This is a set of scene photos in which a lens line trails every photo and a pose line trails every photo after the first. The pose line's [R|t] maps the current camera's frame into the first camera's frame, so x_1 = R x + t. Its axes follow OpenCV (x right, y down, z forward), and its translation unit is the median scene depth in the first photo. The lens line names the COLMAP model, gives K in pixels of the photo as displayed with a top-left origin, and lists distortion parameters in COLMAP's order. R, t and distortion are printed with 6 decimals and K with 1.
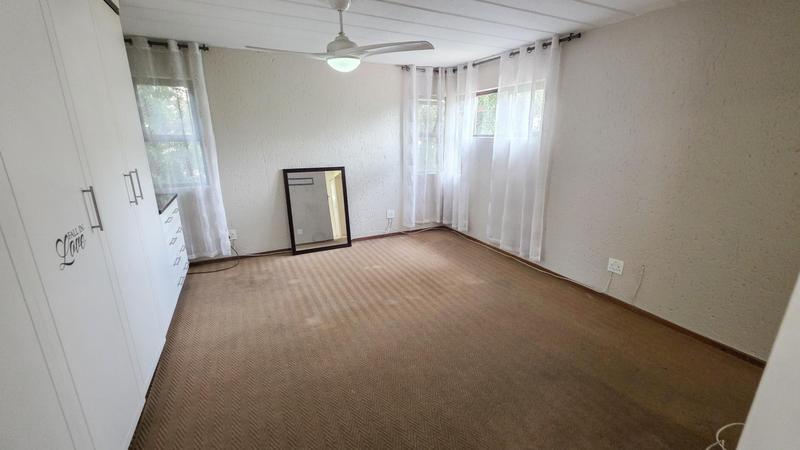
lens RADIAL K [[322.3, 0, 400.0], [0, 322.3, 225.0], [0, 0, 1]] dist [0.012585, -0.000026]
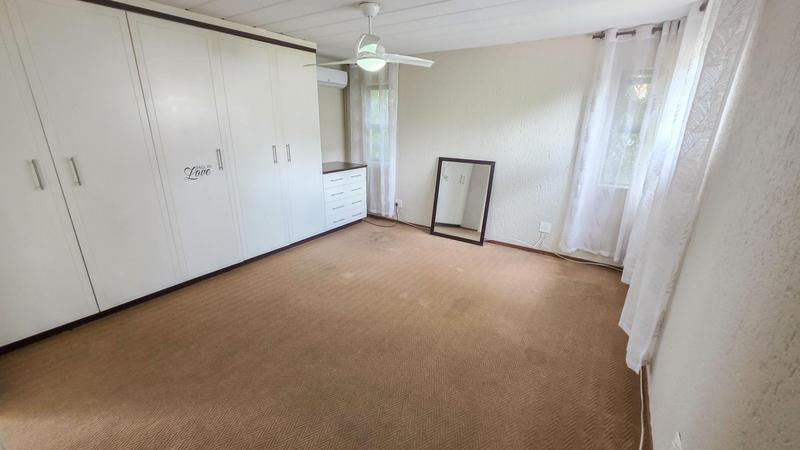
lens RADIAL K [[322.3, 0, 400.0], [0, 322.3, 225.0], [0, 0, 1]] dist [0.012585, -0.000026]
pose [[0.495772, 0.275847, -0.823480, 0.529652], [-0.247570, 0.953761, 0.170440, -0.101244], [0.832418, 0.119369, 0.541139, 0.300636]]
